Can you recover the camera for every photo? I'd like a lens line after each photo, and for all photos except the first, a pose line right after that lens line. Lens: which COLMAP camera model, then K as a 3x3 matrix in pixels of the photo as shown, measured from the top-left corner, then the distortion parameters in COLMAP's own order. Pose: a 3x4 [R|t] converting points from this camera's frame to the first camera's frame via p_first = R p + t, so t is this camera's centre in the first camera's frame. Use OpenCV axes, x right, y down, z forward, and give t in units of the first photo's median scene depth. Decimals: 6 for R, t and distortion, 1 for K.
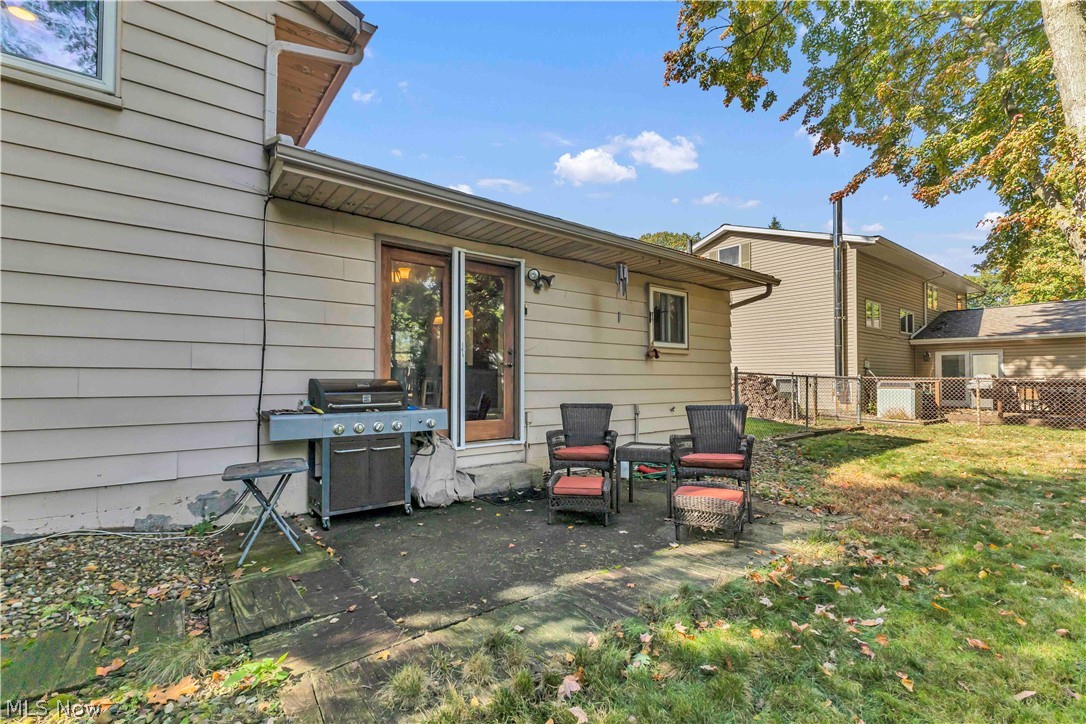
lens RADIAL K [[487.9, 0, 568.9], [0, 487.9, 367.0], [0, 0, 1]] dist [0.000523, -0.000097]
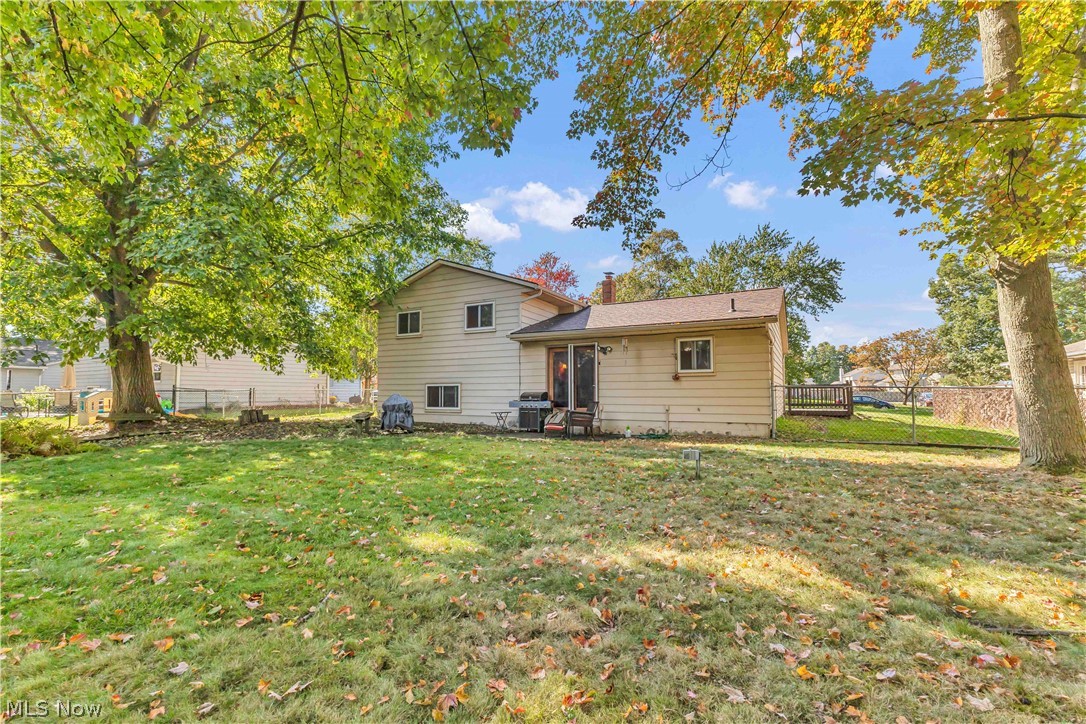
lens RADIAL K [[464.8, 0, 541.3], [0, 464.8, 360.8], [0, 0, 1]] dist [0.002631, 0.000168]
pose [[0.366586, -0.065238, -0.928094, 2.116369], [0.023999, 0.997870, -0.060663, 0.005843], [0.930075, -0.000035, 0.367371, -0.117183]]
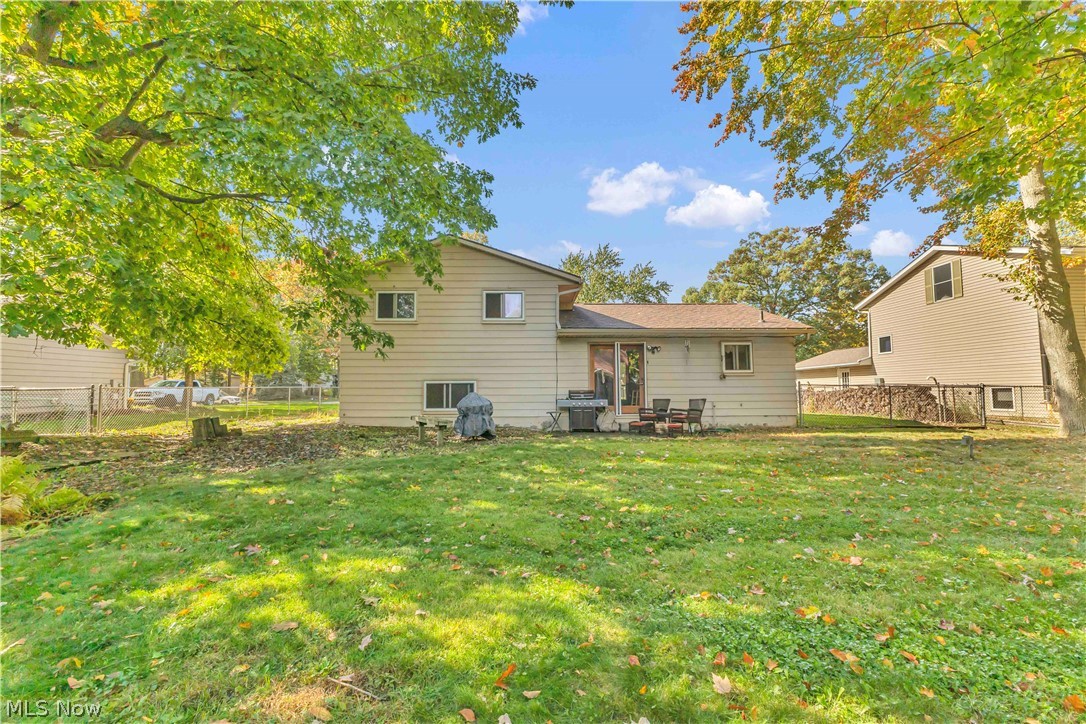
lens RADIAL K [[464.6, 0, 549.6], [0, 464.6, 356.0], [0, 0, 1]] dist [0.000147, -0.000020]
pose [[0.781339, -0.051460, -0.621981, 1.083165], [0.020157, 0.998156, -0.057262, -0.022042], [0.623781, 0.032204, 0.780936, -1.259179]]
